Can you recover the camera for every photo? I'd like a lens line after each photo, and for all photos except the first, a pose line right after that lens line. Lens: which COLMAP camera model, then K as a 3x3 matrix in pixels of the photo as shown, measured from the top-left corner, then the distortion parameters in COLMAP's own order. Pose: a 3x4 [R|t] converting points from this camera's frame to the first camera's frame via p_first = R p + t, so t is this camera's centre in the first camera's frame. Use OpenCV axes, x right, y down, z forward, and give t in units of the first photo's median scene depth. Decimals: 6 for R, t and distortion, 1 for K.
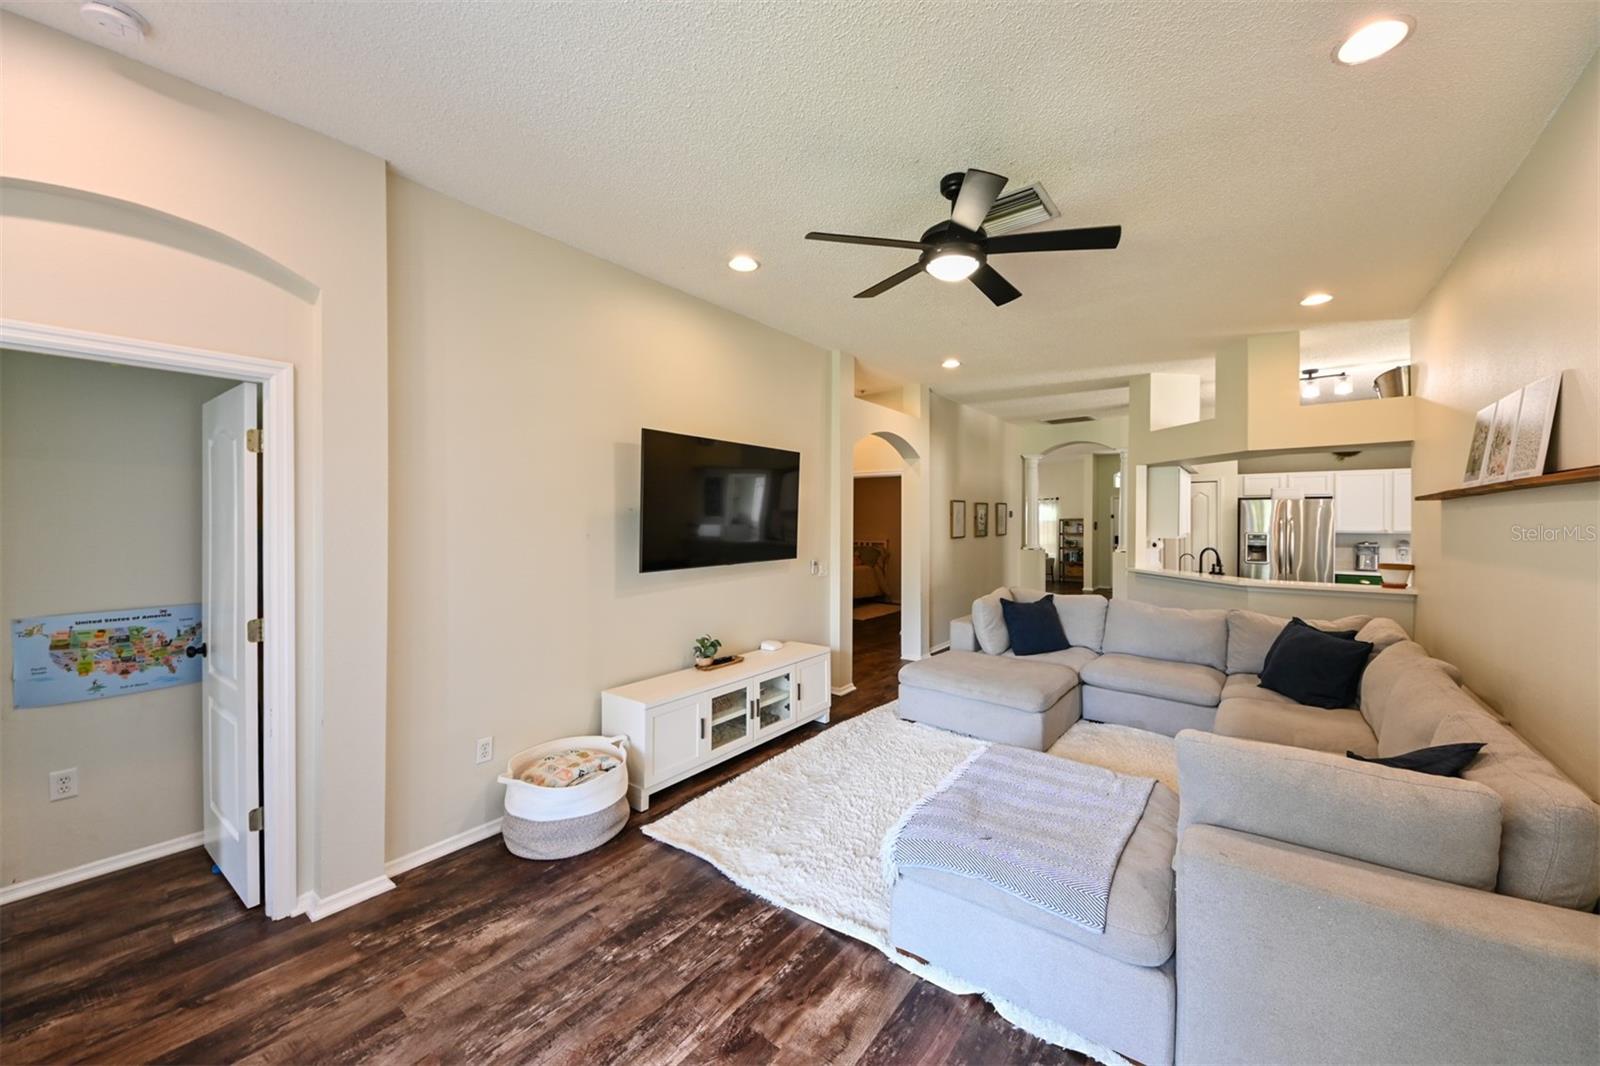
lens RADIAL K [[595.9, 0, 800.0], [0, 595.9, 533.0], [0, 0, 1]] dist [0.045345, 0.000013]
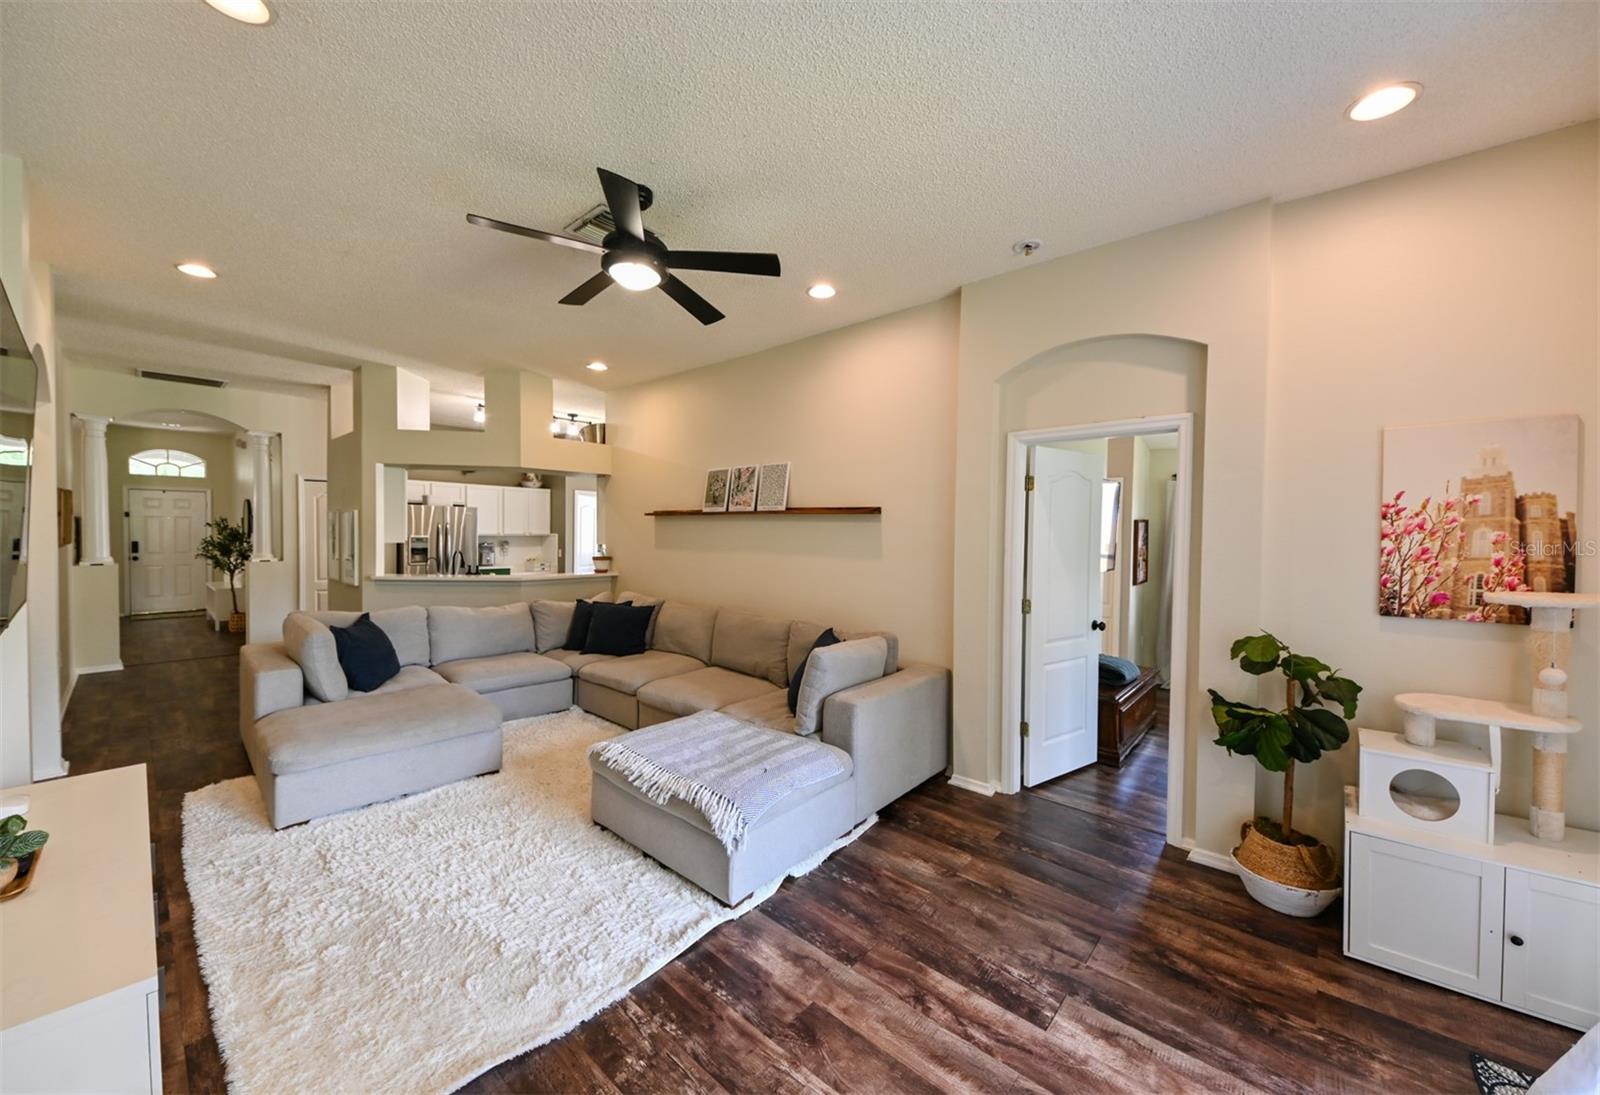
lens RADIAL K [[622.0, 0, 802.1], [0, 622.0, 552.5], [0, 0, 1]] dist [0.072521, -0.000090]
pose [[0.076971, -0.037544, 0.996326, -0.918993], [0.010458, 0.999266, 0.036847, -0.016859], [-0.996978, 0.007583, 0.077308, 0.724742]]
